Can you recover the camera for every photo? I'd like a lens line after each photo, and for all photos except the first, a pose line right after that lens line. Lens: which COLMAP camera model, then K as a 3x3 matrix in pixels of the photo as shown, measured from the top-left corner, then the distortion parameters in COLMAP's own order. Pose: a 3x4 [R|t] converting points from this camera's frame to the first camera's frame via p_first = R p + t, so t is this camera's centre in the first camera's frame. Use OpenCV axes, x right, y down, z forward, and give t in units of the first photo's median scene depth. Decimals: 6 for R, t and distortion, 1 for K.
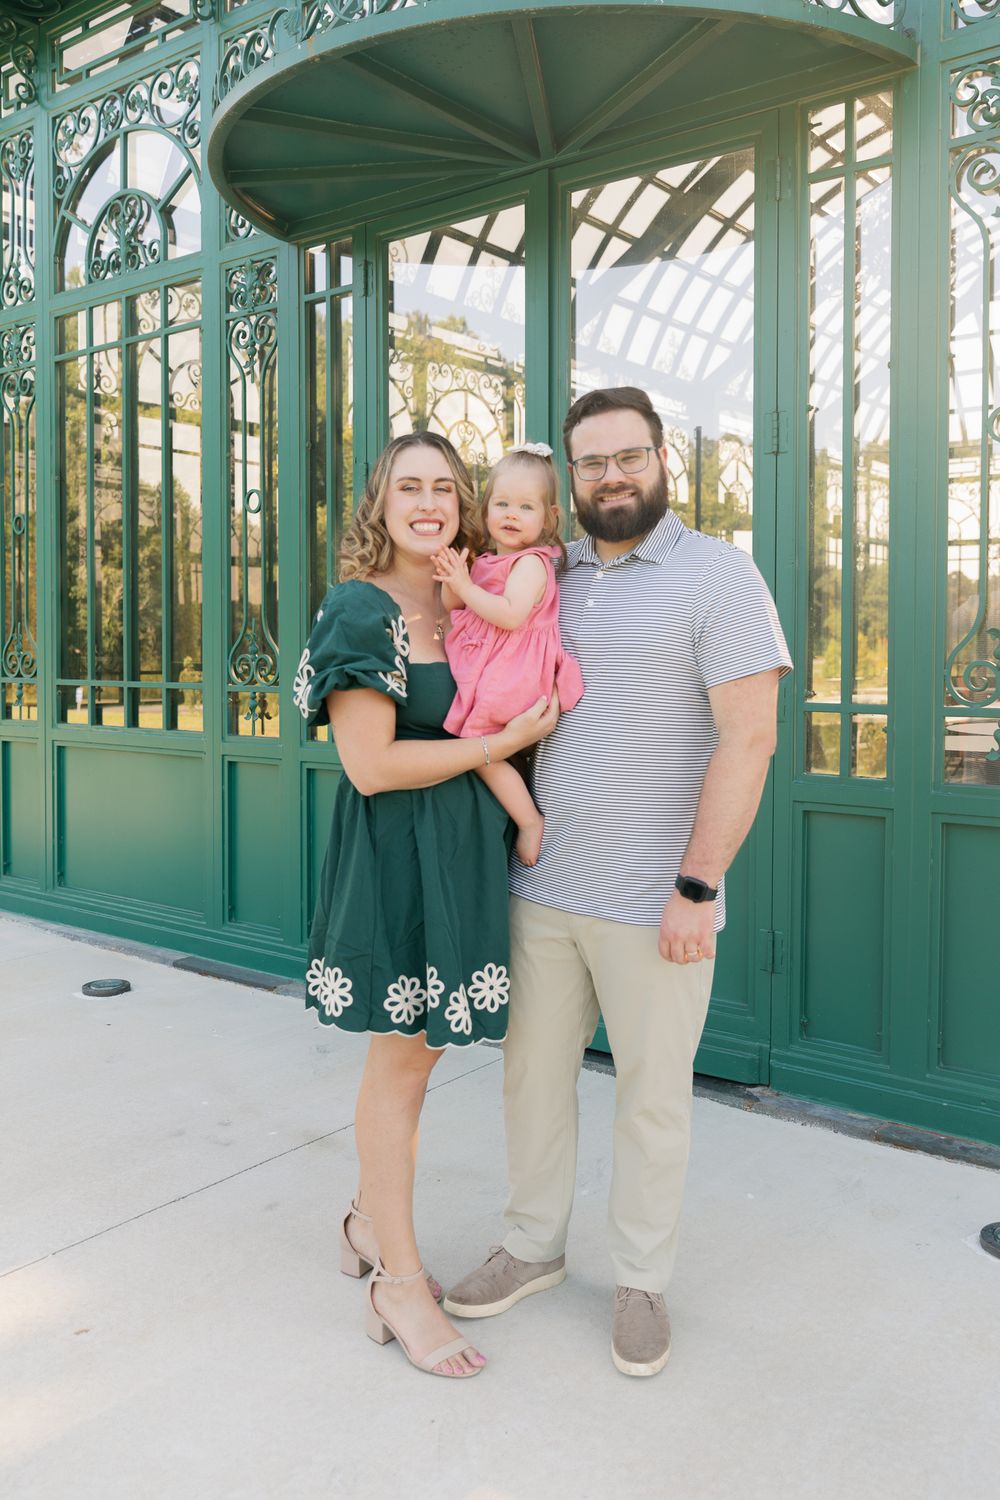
lens RADIAL K [[1295.5, 0, 505.8], [0, 1295.5, 649.9], [0, 0, 1]] dist [-0.005728, 0.021800]
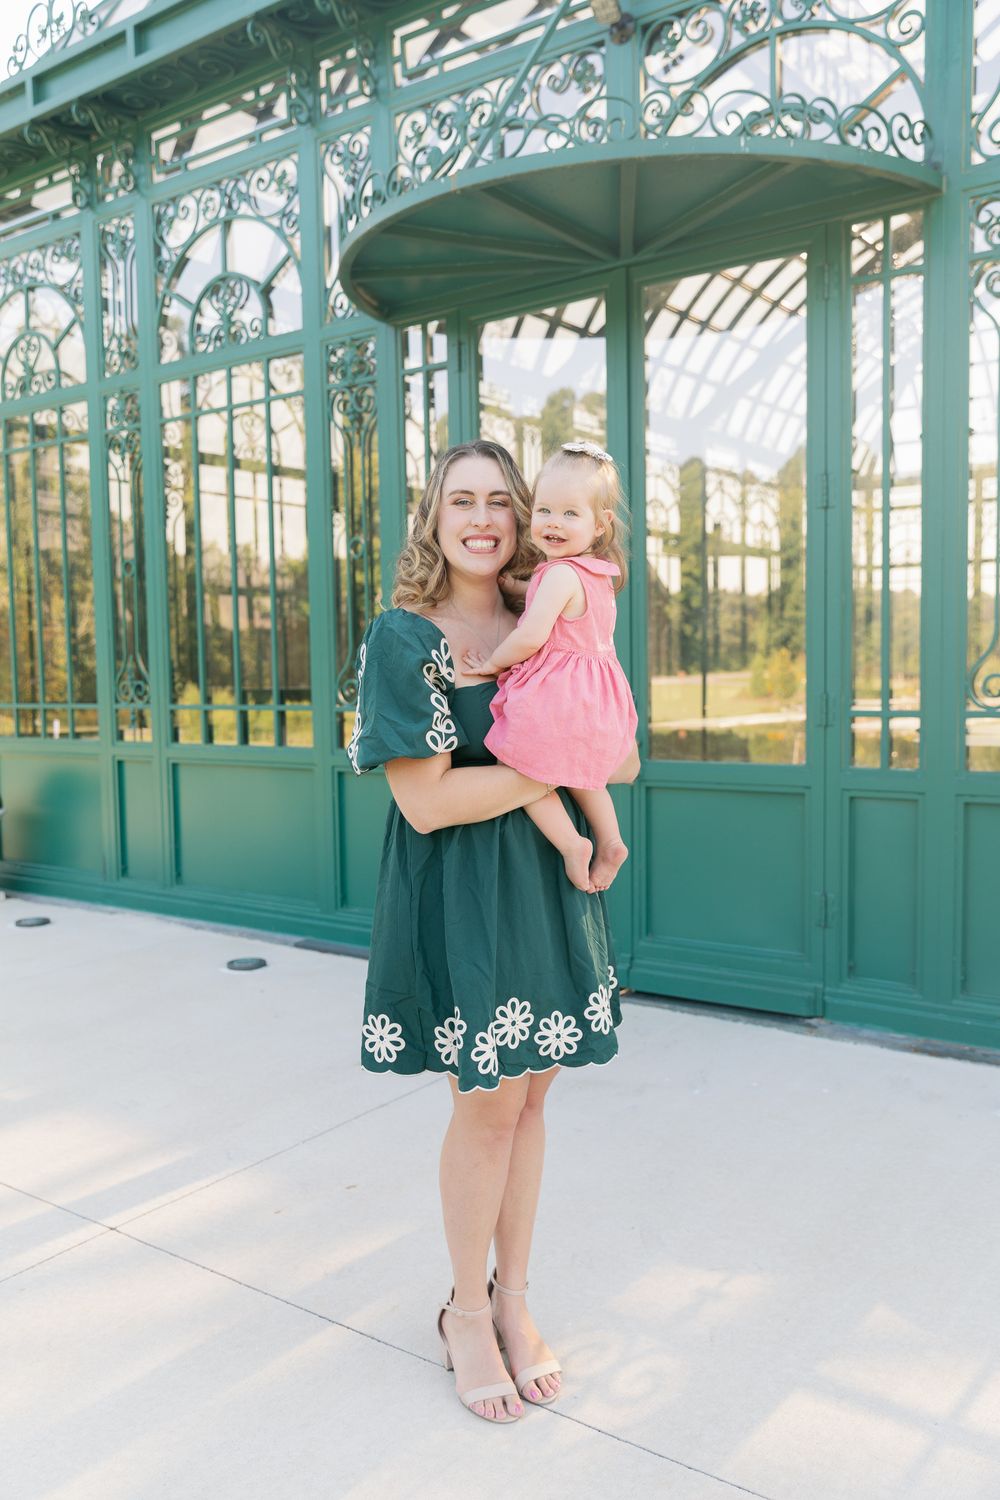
lens RADIAL K [[1295.5, 0, 486.0], [0, 1295.5, 726.7], [0, 0, 1]] dist [-0.005728, 0.021800]
pose [[0.999643, -0.018827, 0.018955, -0.119189], [0.018008, 0.998935, 0.042492, -0.001866], [-0.019735, -0.042135, 0.998917, -0.194384]]
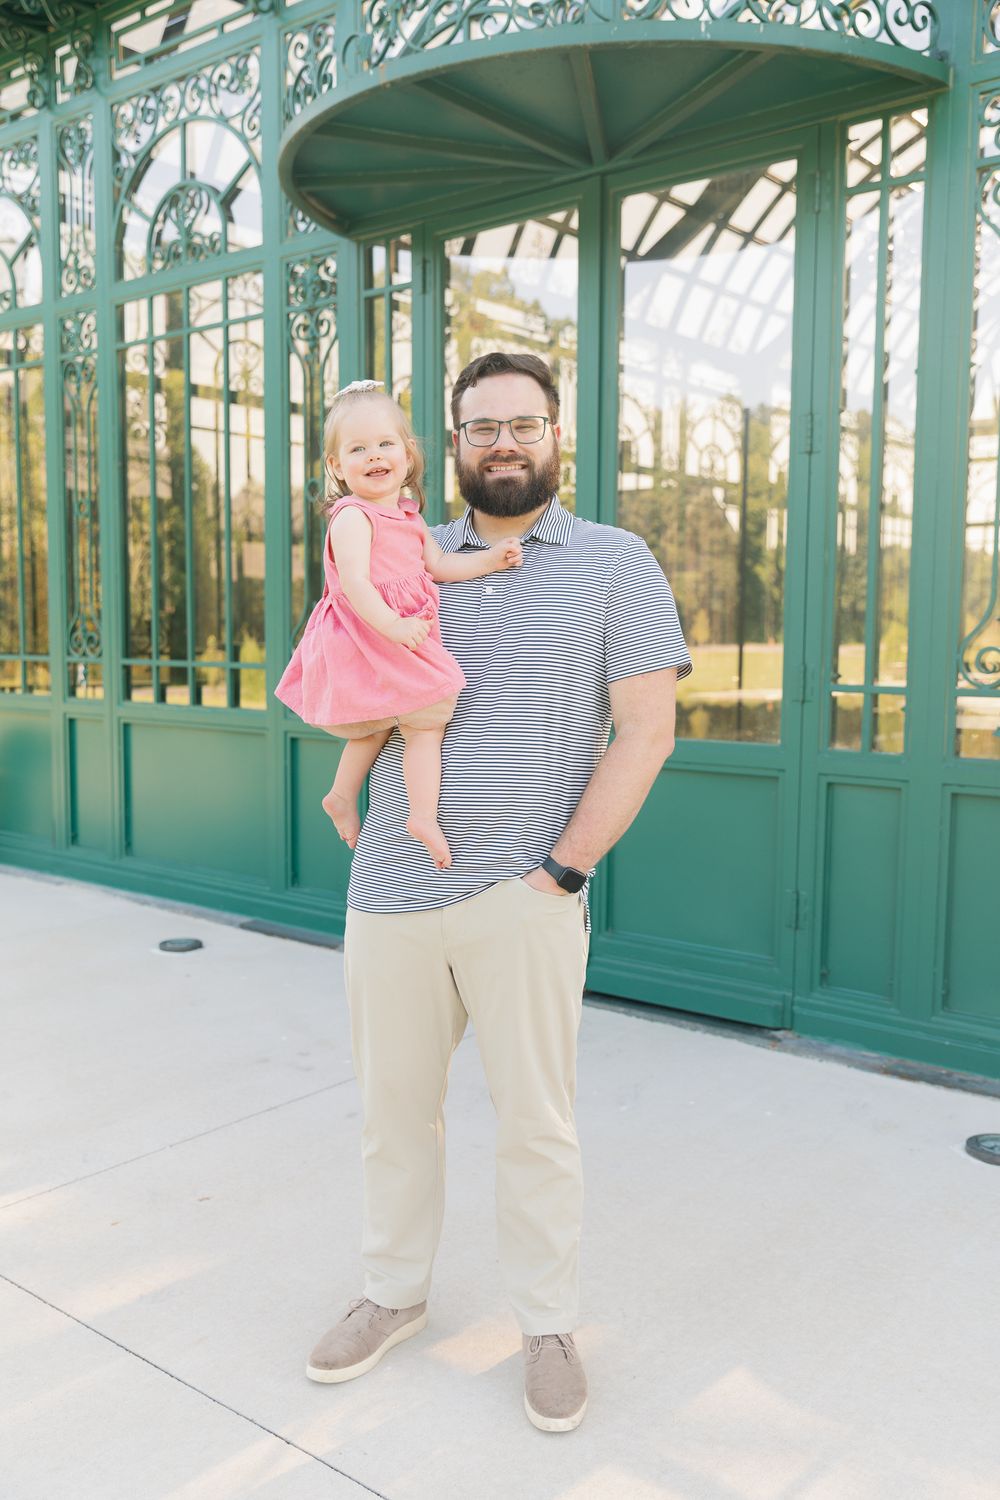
lens RADIAL K [[1408.7, 0, 488.5], [0, 1408.7, 727.9], [0, 0, 1]] dist [0.012879, 0.000000]
pose [[0.999239, 0.008568, -0.038058, -0.010157], [-0.005962, 0.997663, 0.068062, -0.001351], [0.038552, -0.067783, 0.996955, -0.166003]]
